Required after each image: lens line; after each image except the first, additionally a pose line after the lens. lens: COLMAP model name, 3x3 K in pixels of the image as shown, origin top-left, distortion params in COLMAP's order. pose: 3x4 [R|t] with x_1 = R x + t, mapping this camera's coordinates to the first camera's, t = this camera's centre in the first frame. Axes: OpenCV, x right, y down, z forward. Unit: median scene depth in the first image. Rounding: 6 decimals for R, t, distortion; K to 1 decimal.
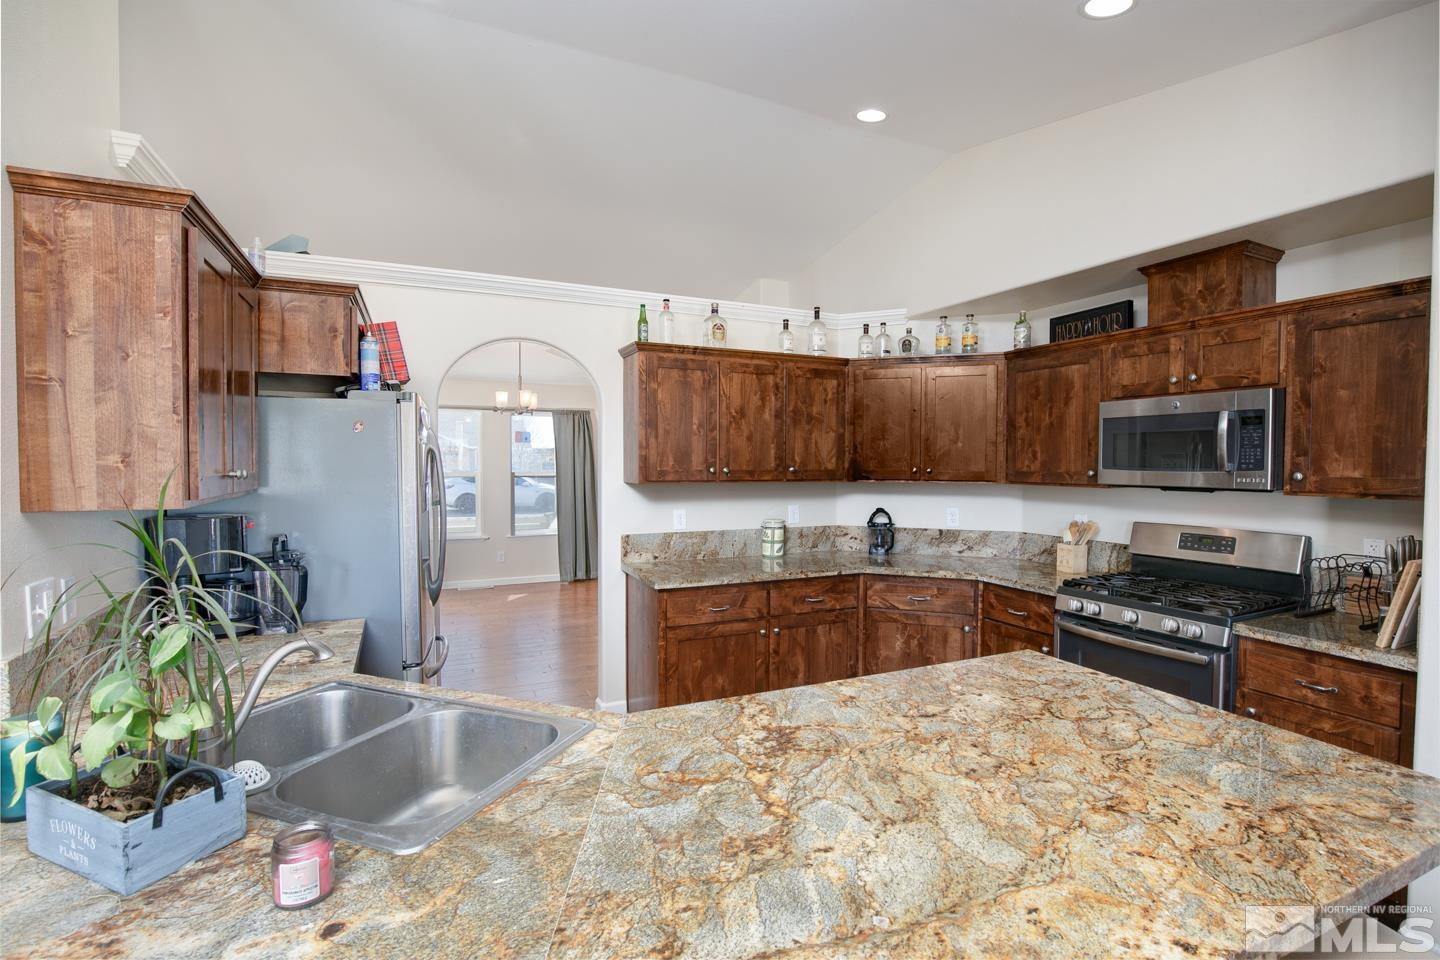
lens RADIAL K [[673.7, 0, 720.0], [0, 673.7, 480.0], [0, 0, 1]] dist [-0.005413, -0.000039]
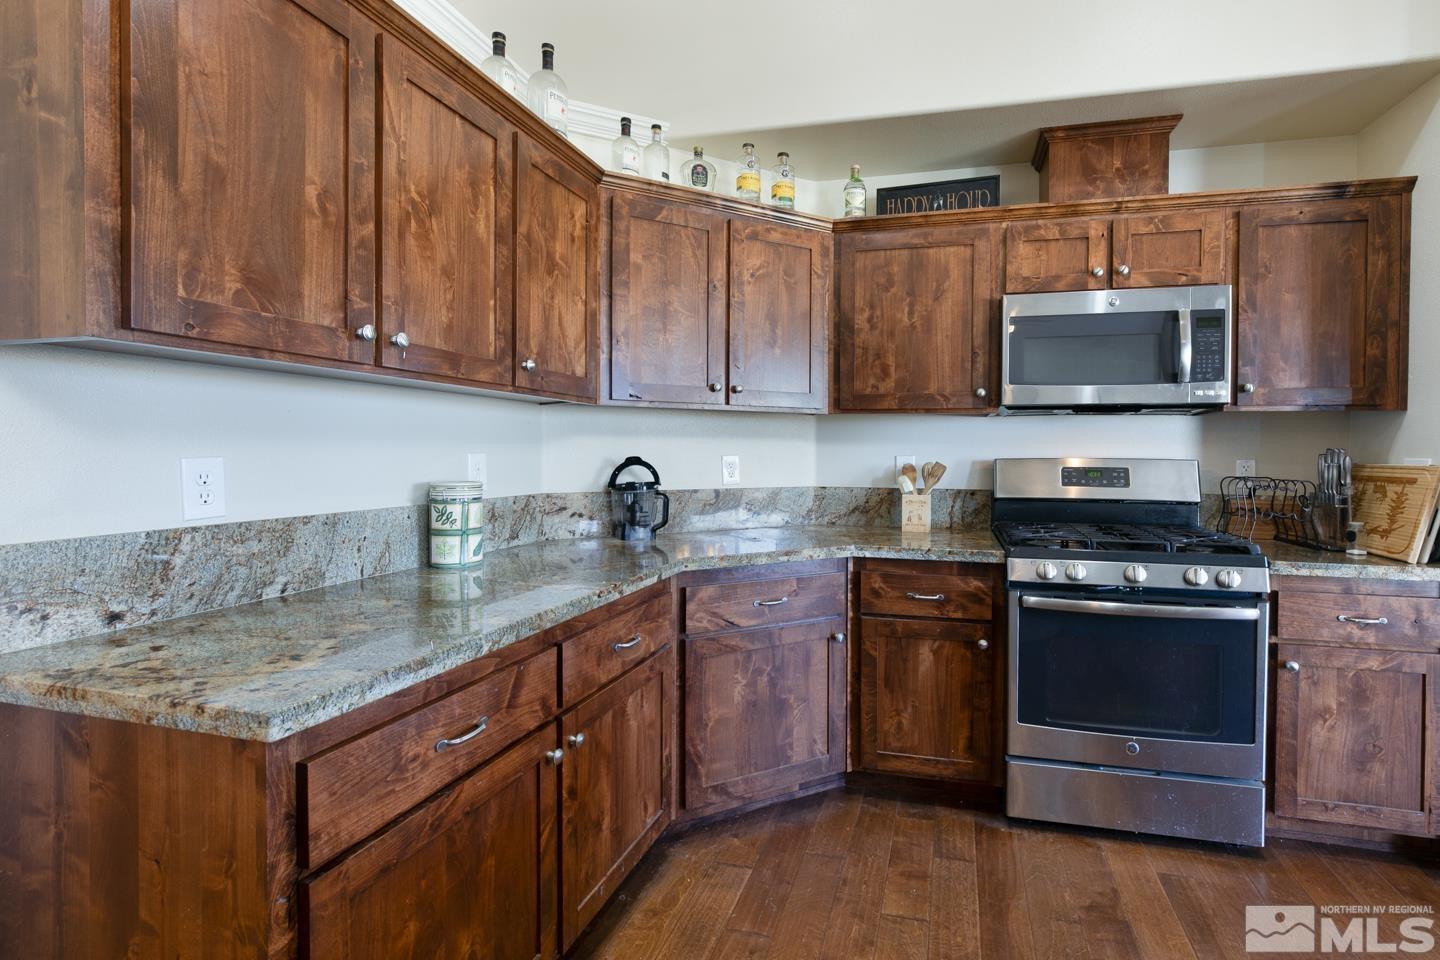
lens RADIAL K [[685.4, 0, 788.7], [0, 685.4, 462.9], [0, 0, 1]] dist [-0.002014, -0.000005]
pose [[0.621853, -0.011544, 0.783049, -0.159382], [0.016814, 0.999858, 0.001388, 0.057151], [-0.782953, 0.012303, 0.621959, 0.638491]]
